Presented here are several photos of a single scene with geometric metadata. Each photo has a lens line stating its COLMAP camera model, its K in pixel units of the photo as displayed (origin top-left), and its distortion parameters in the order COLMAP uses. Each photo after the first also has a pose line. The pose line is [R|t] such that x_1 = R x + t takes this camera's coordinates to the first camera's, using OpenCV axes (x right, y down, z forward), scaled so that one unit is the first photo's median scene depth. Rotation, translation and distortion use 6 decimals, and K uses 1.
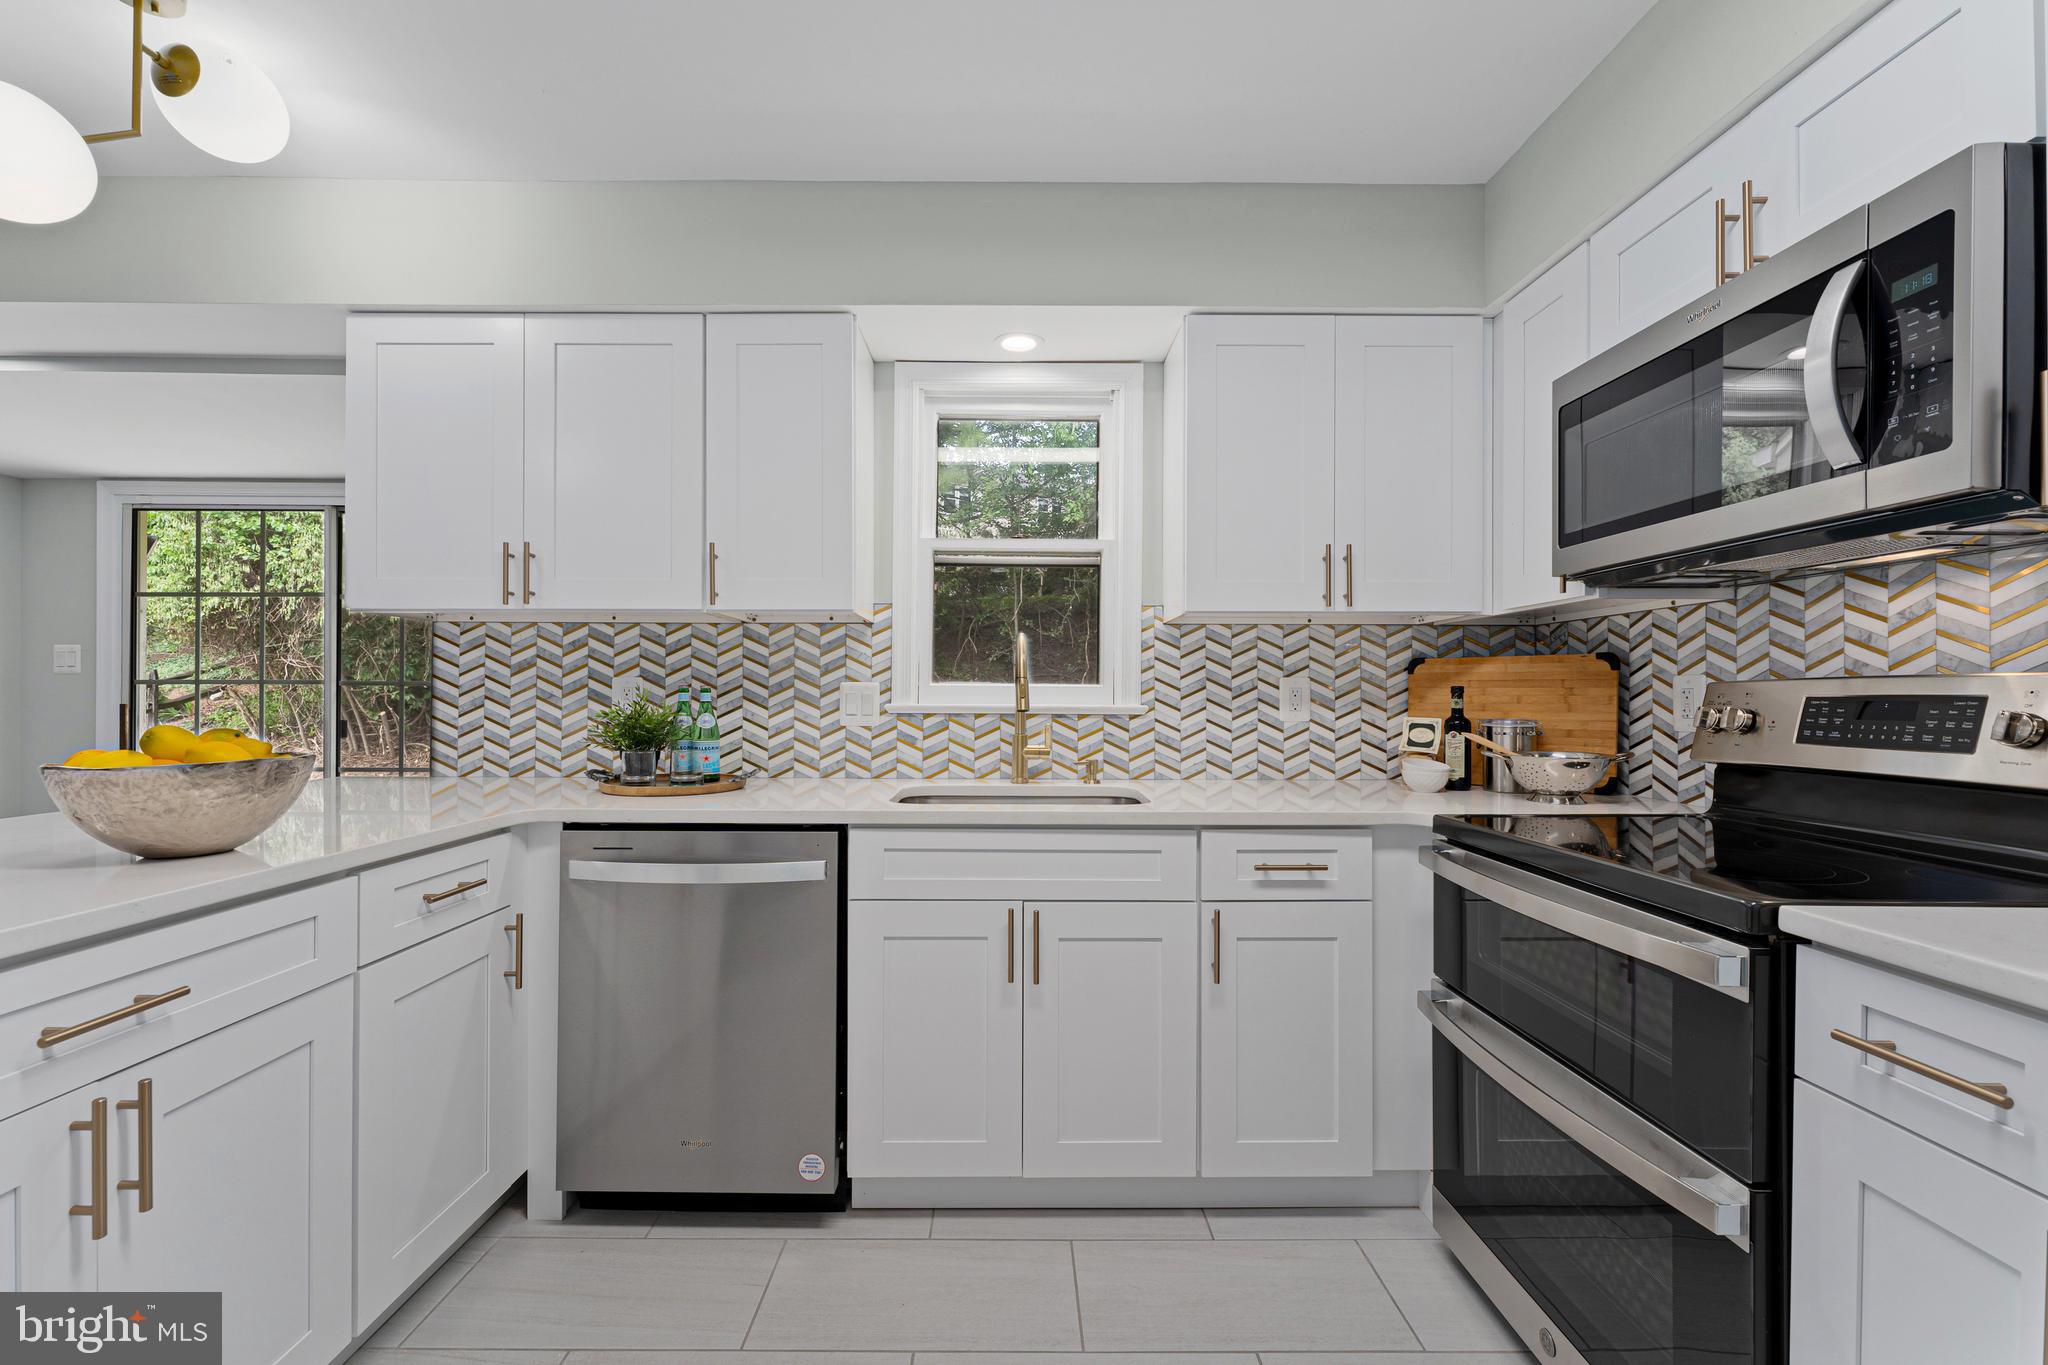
lens RADIAL K [[824.8, 0, 1013.6], [0, 824.8, 696.7], [0, 0, 1]] dist [0.002668, -0.000425]
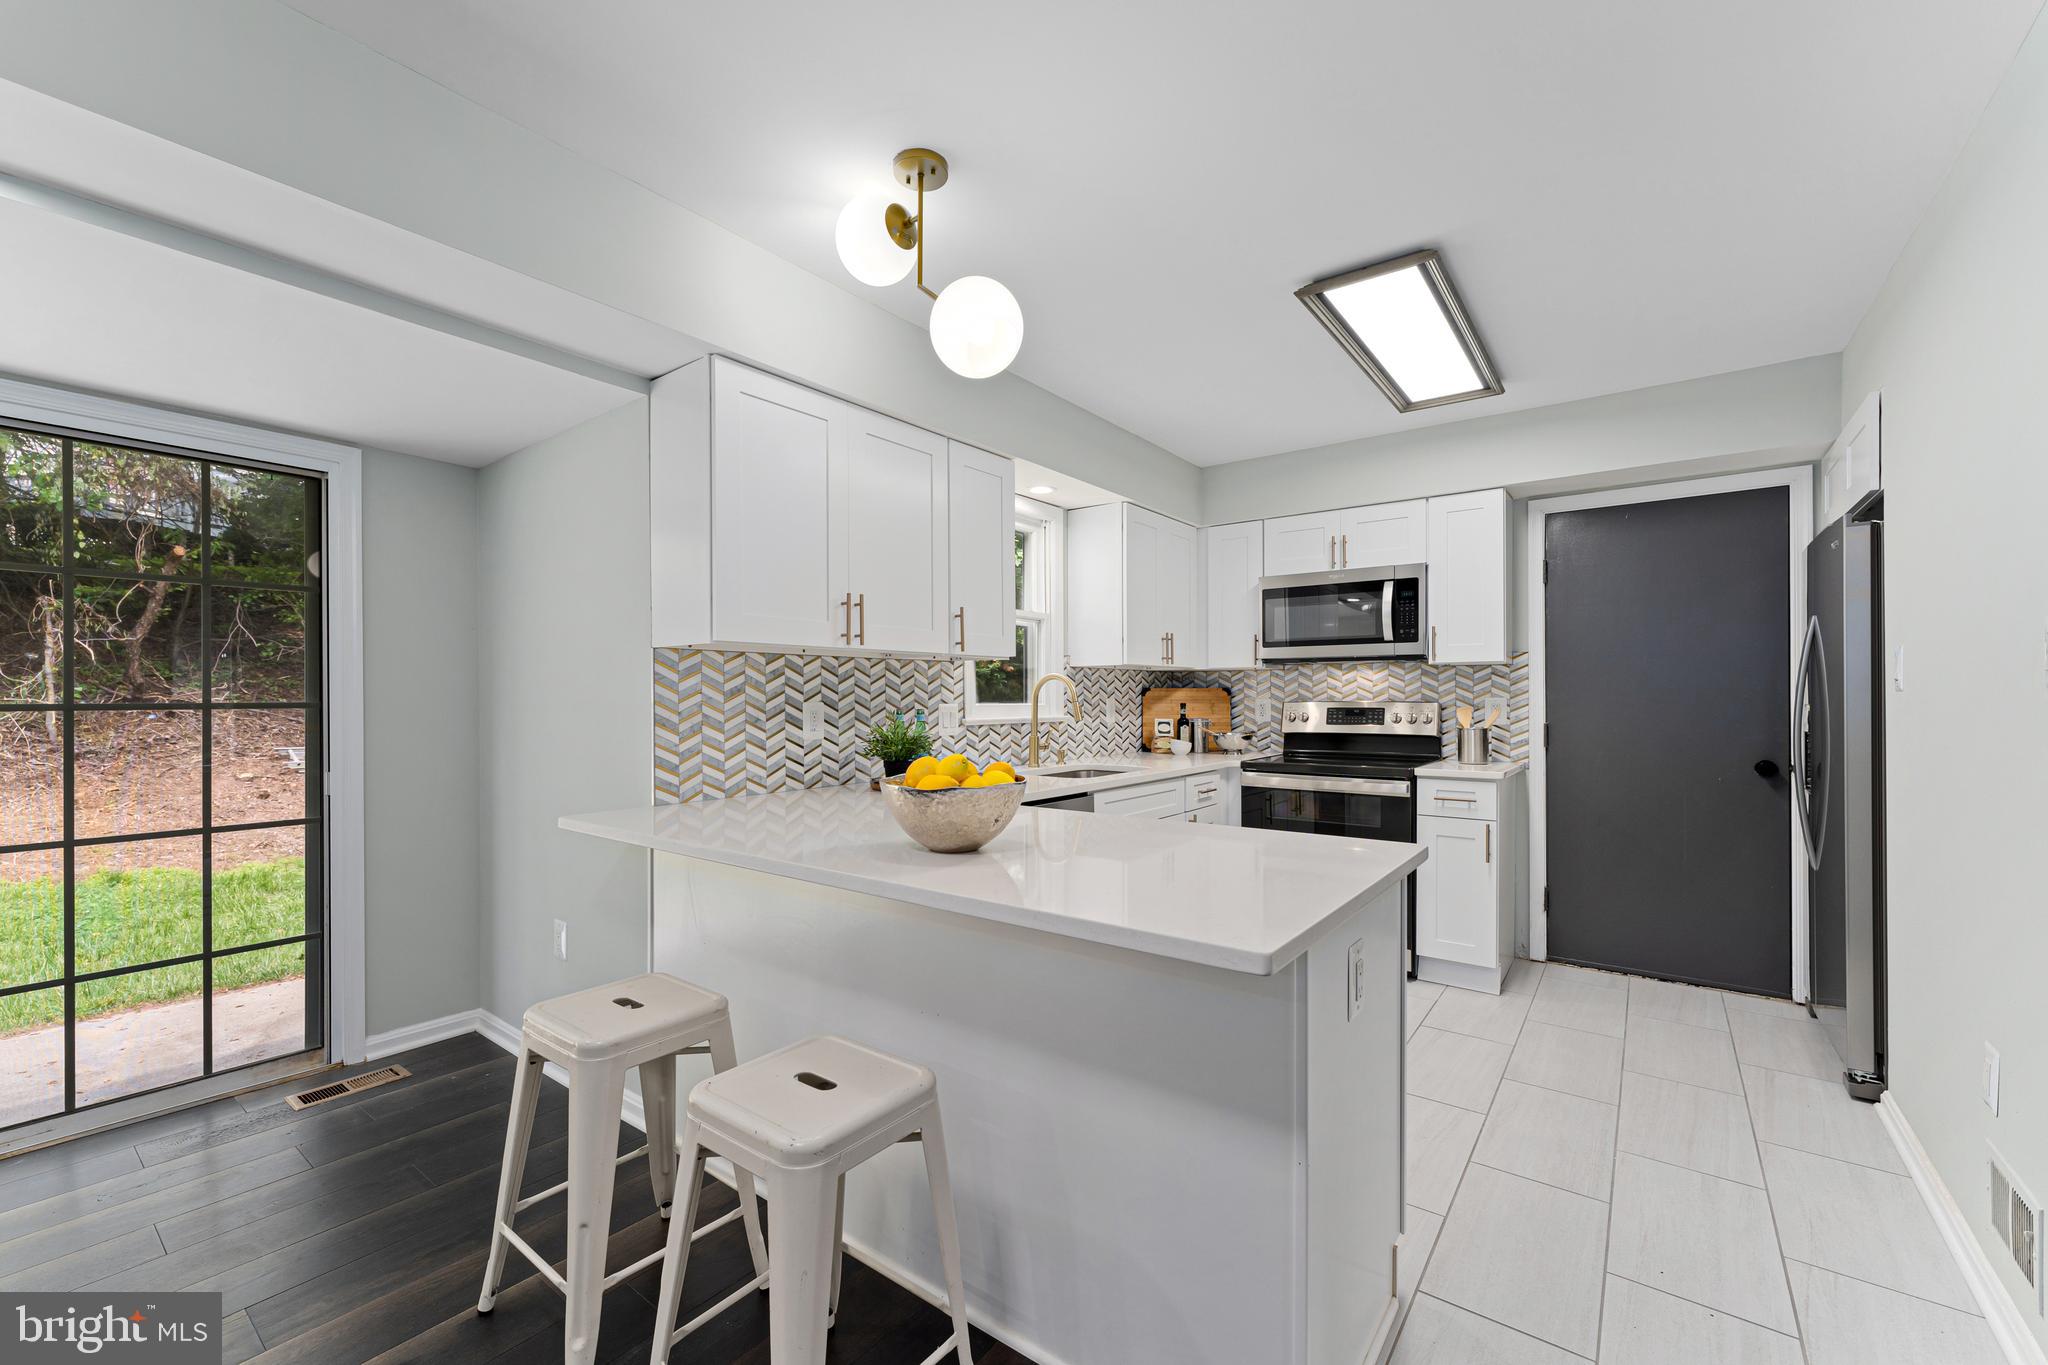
lens RADIAL K [[824.8, 0, 1007.1], [0, 824.8, 698.5], [0, 0, 1]] dist [0.002668, -0.000425]
pose [[0.619472, -0.007278, 0.784985, -1.313154], [0.006612, 0.999970, 0.004054, -0.034320], [-0.784991, 0.002679, 0.619501, 0.070608]]
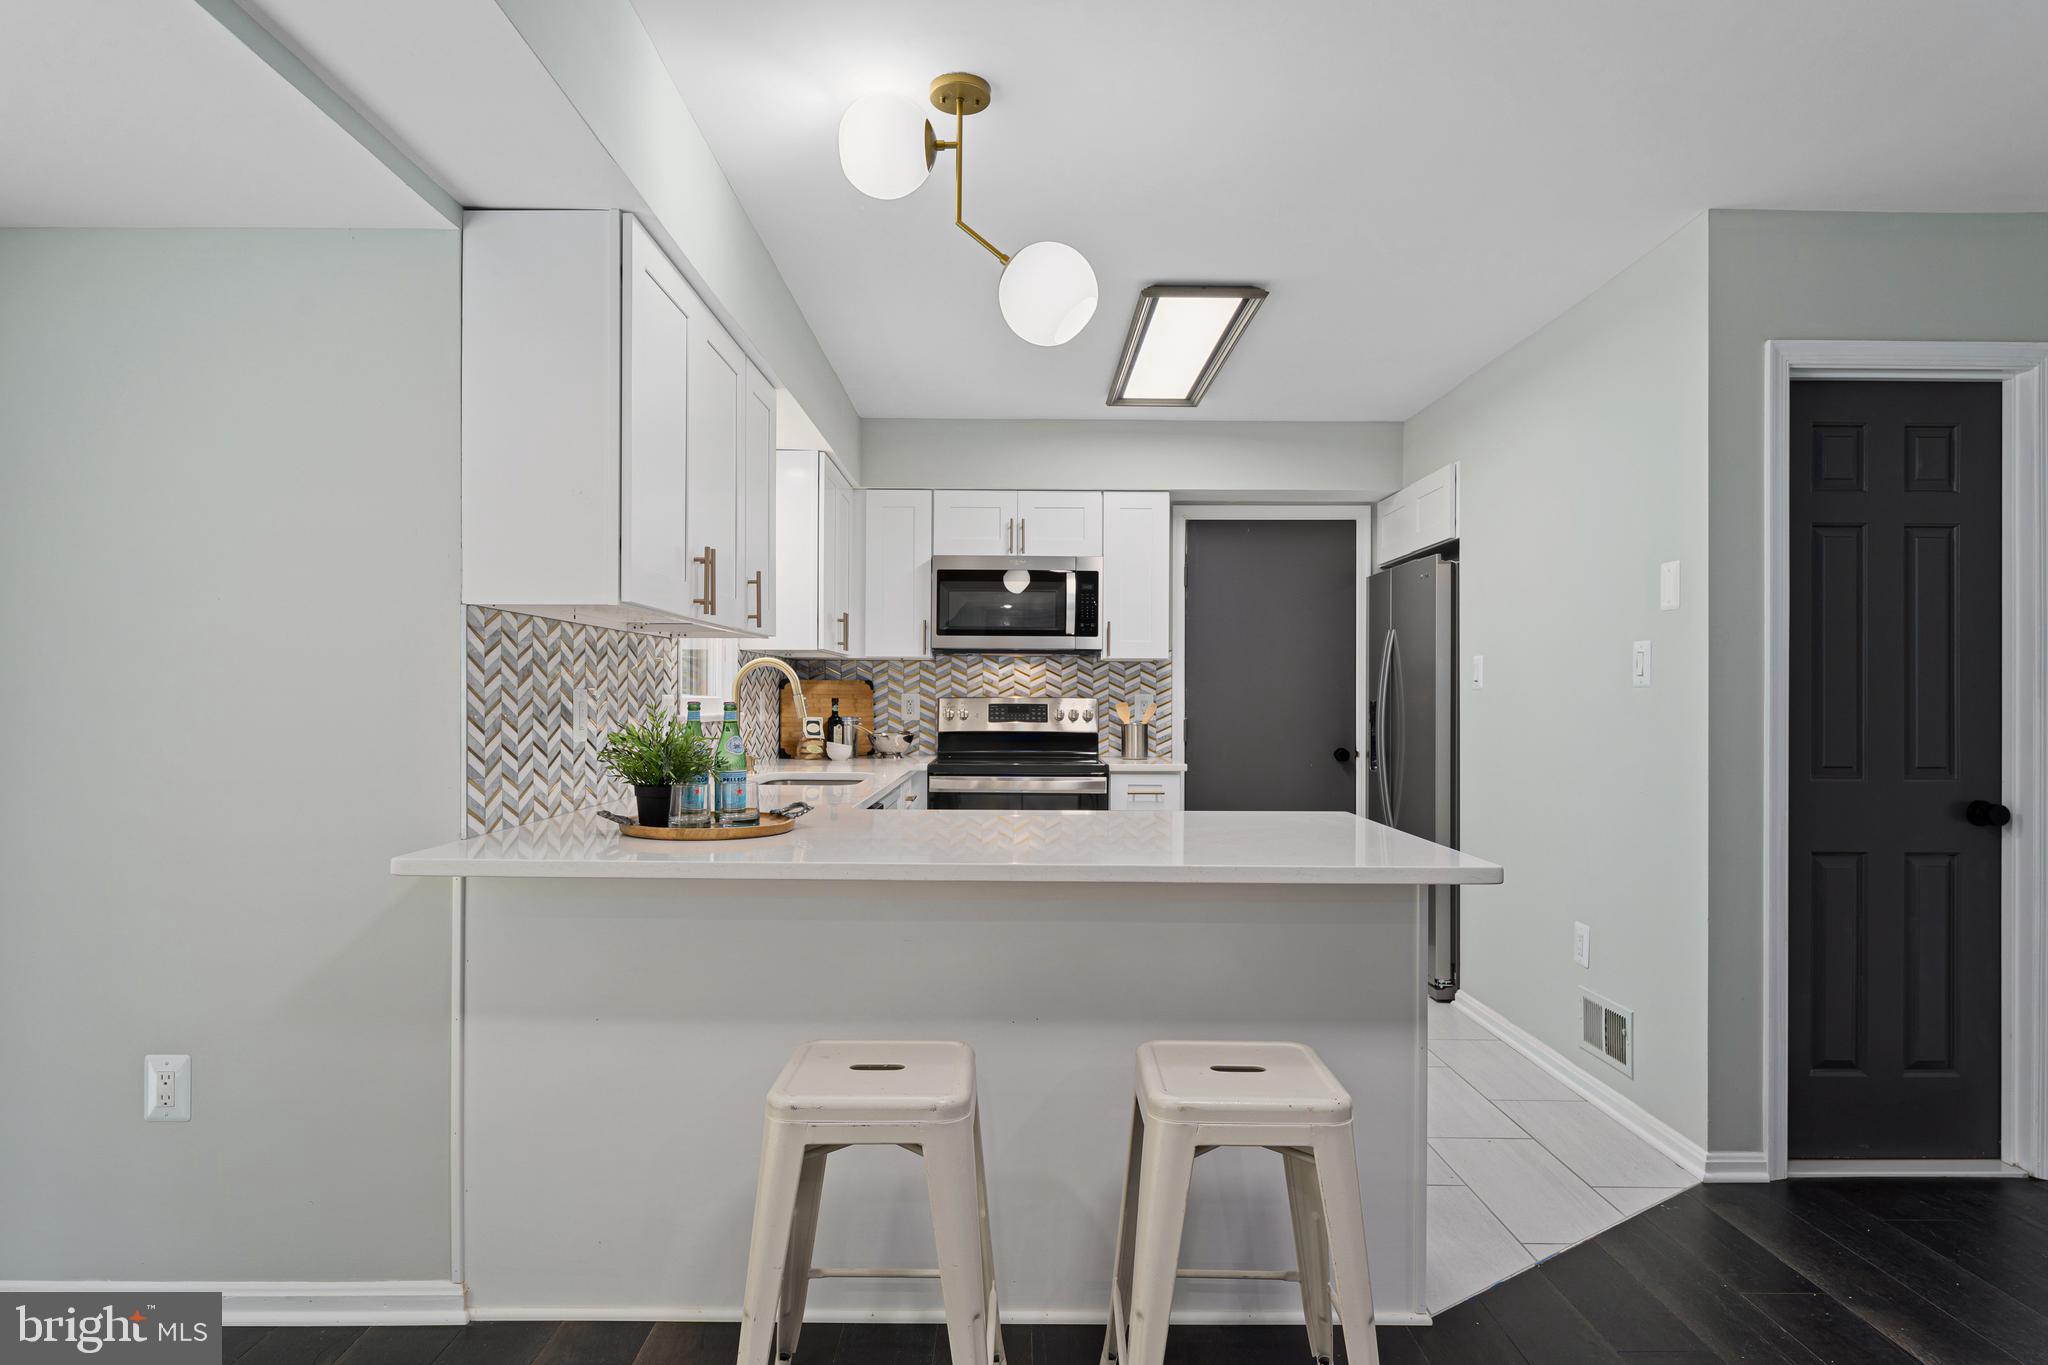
lens RADIAL K [[1143.5, 0, 1007.9], [0, 1143.5, 698.0], [0, 0, 1]] dist [0.004525, -0.005293]
pose [[0.011882, -0.004265, 0.999920, -1.757742], [-0.004640, 0.999980, 0.004321, -0.023511], [-0.999919, -0.004691, 0.011862, 0.603303]]
